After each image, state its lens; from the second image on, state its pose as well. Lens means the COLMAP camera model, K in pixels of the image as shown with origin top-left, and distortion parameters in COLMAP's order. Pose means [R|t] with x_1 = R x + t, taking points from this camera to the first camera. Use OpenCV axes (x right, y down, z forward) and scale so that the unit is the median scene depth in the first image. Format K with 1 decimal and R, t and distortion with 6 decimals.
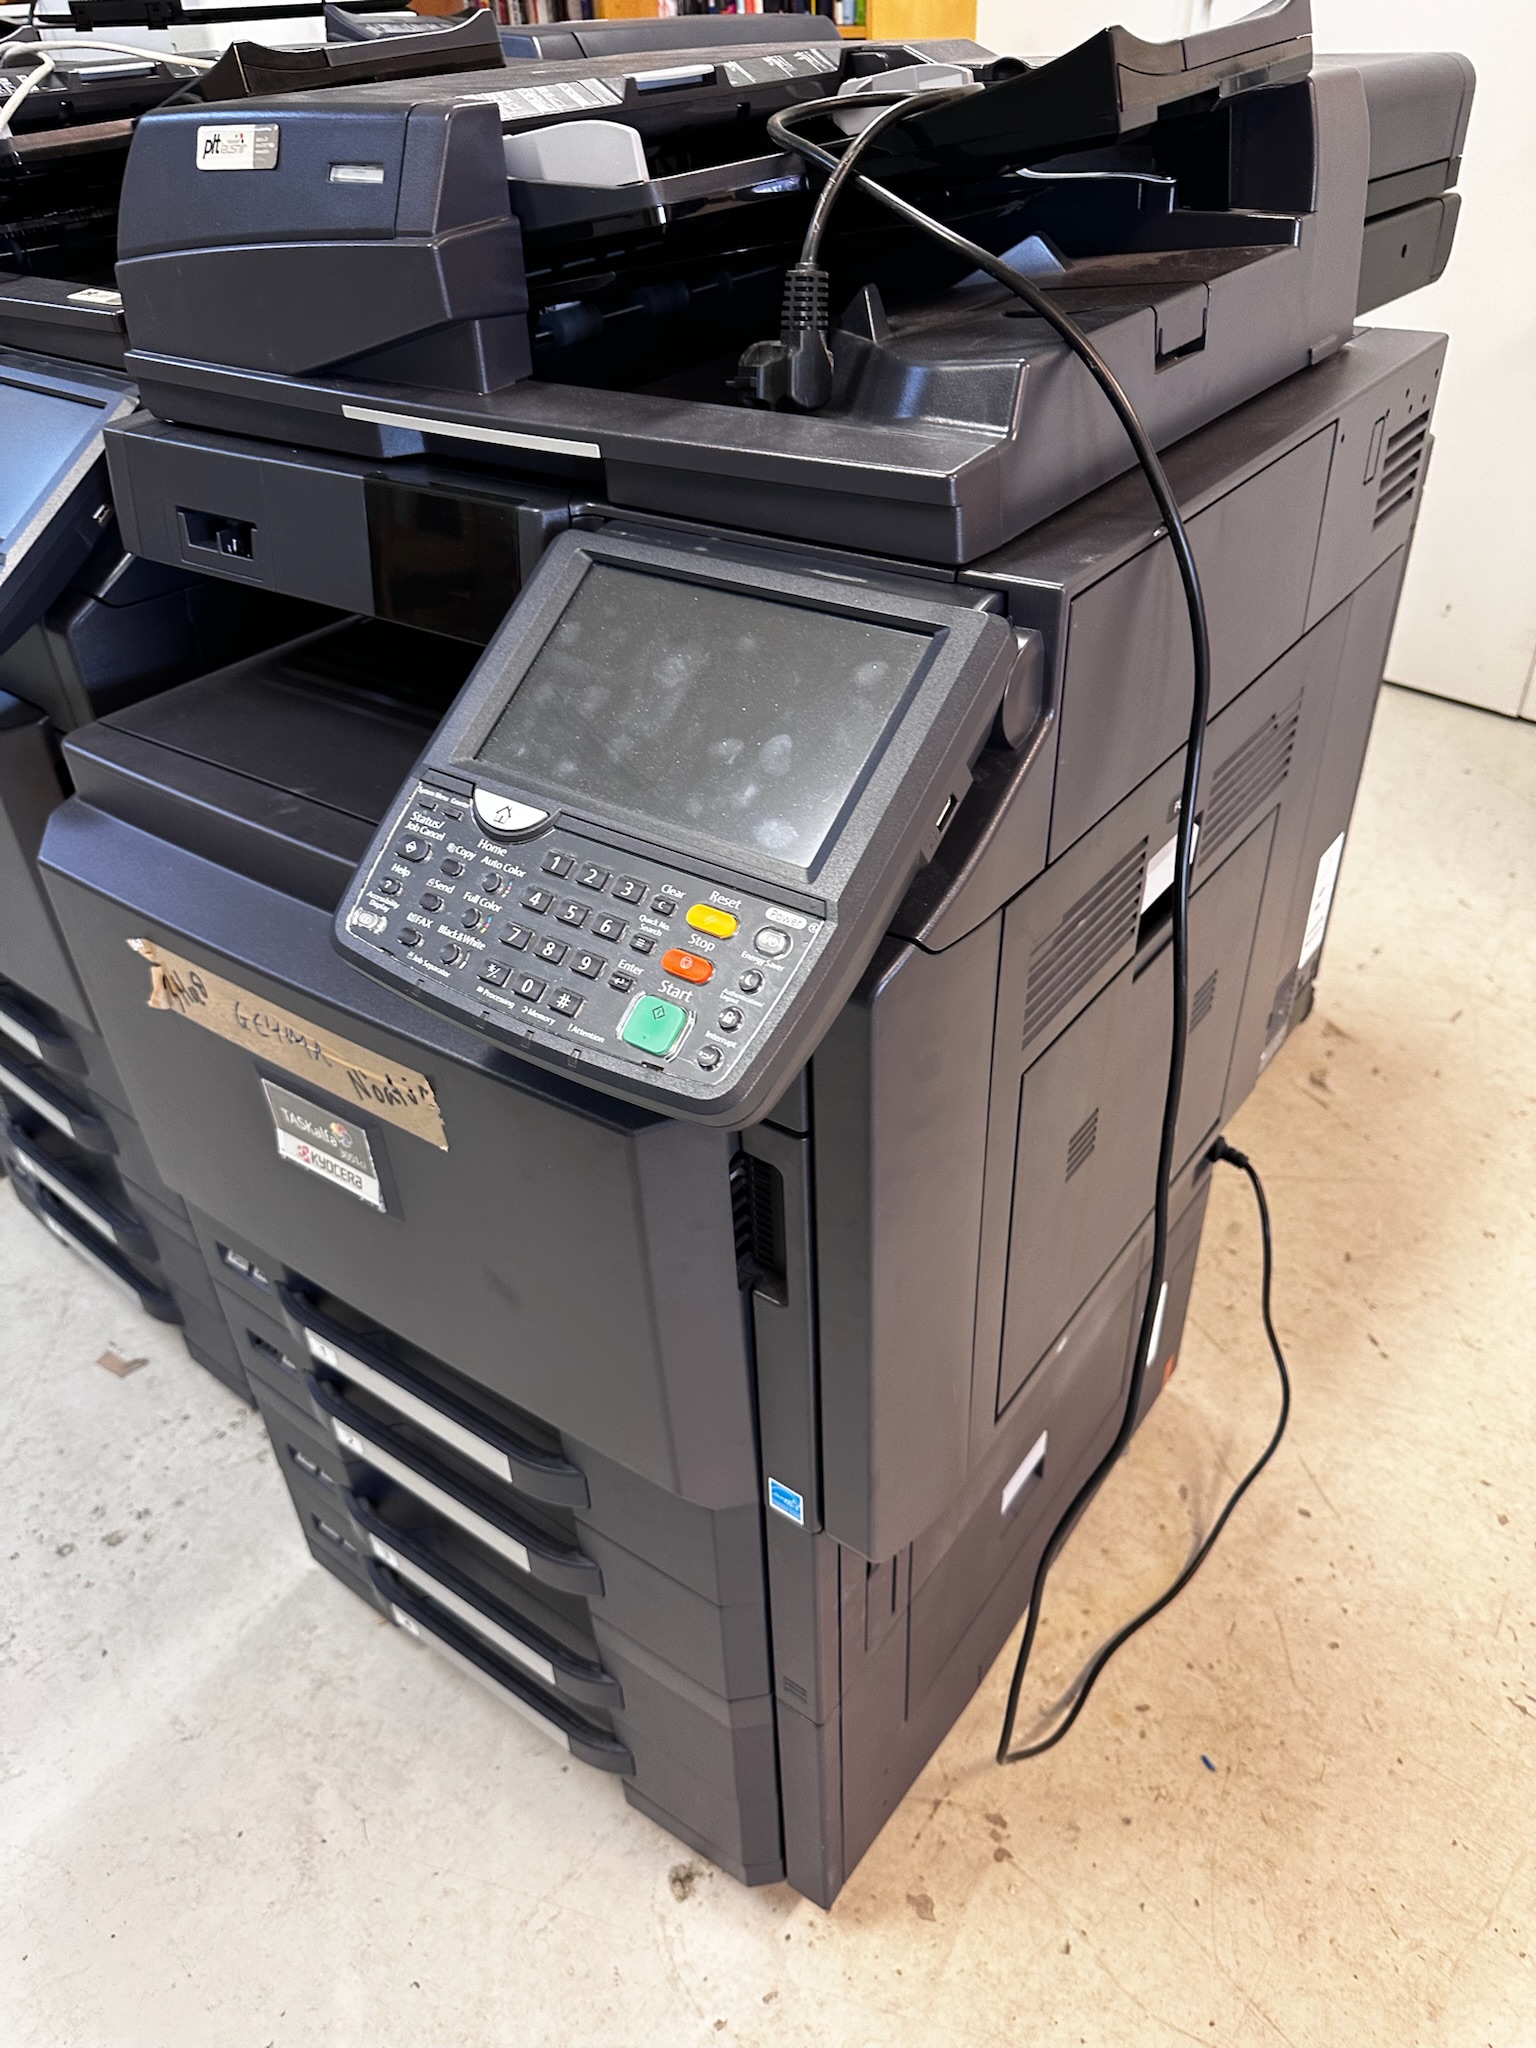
lens RADIAL K [[1451.9, 0, 757.2], [0, 1451.9, 1027.0], [0, 0, 1]] dist [0.000335, -0.001784]
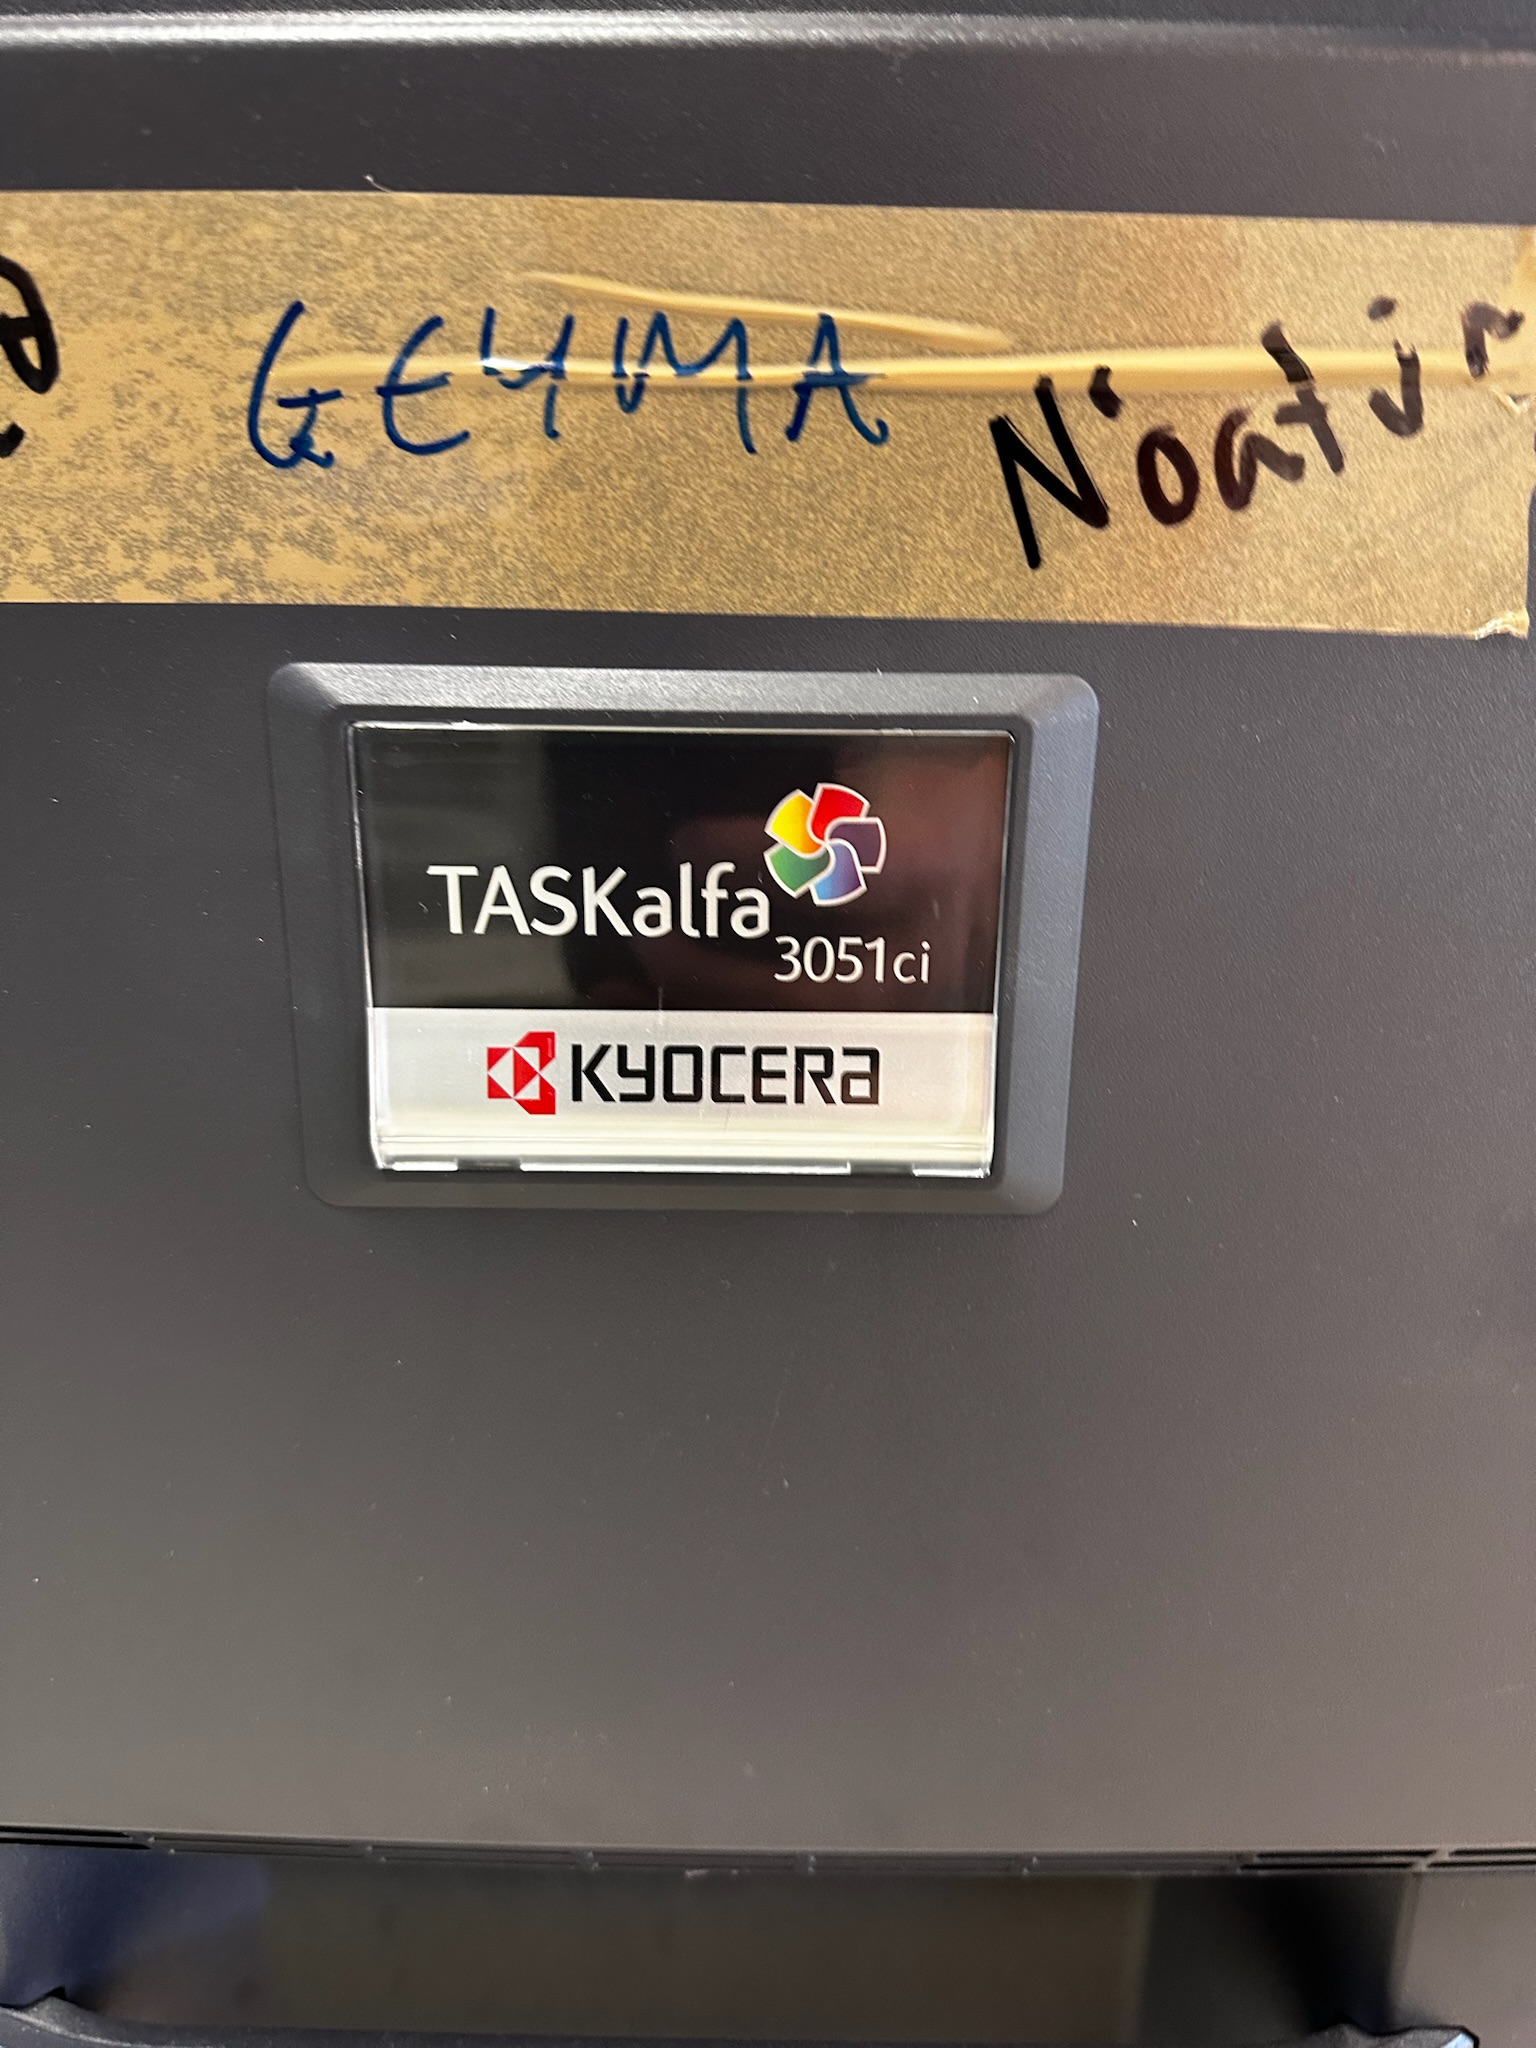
lens RADIAL K [[1451.9, 0, 757.2], [0, 1451.9, 1027.0], [0, 0, 1]] dist [0.000335, -0.001784]
pose [[0.812617, -0.116109, 0.571115, -0.483846], [0.304969, 0.919793, -0.246932, 0.174487], [-0.496636, 0.374833, 0.782849, 0.928409]]
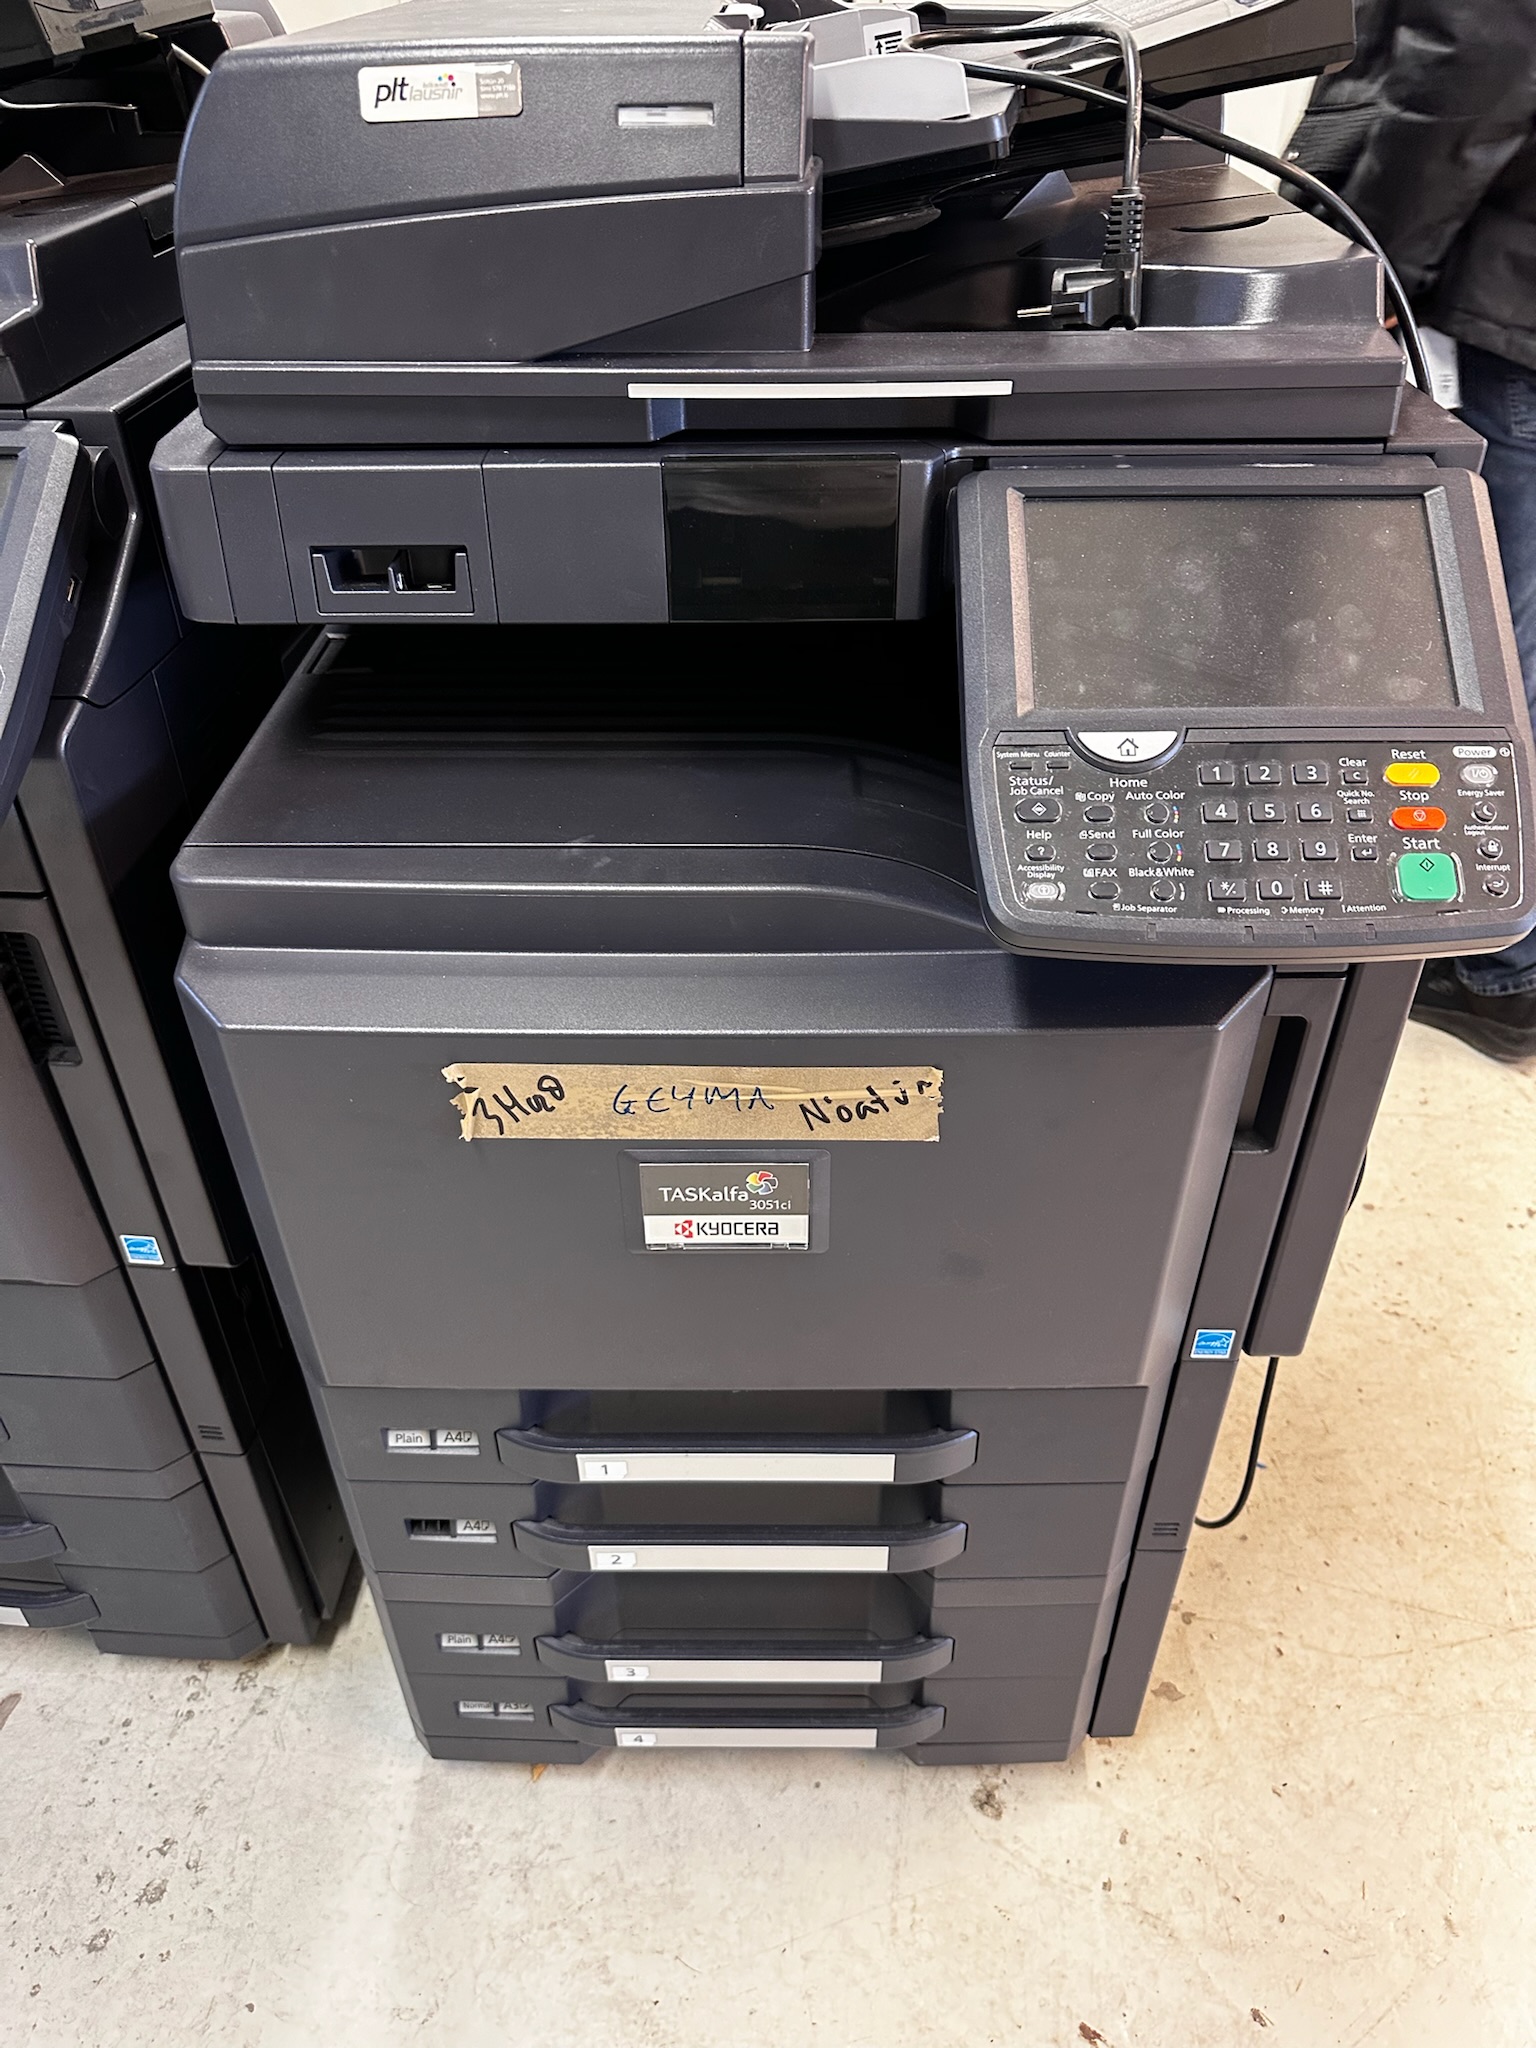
lens RADIAL K [[1446.8, 0, 768.0], [0, 1446.8, 1024.0], [0, 0, 1]] dist [0.020259, -0.024789]
pose [[0.815337, -0.324993, 0.479170, -0.766449], [0.319950, 0.942666, 0.094941, -0.118384], [-0.482553, 0.075902, 0.872572, 0.218269]]
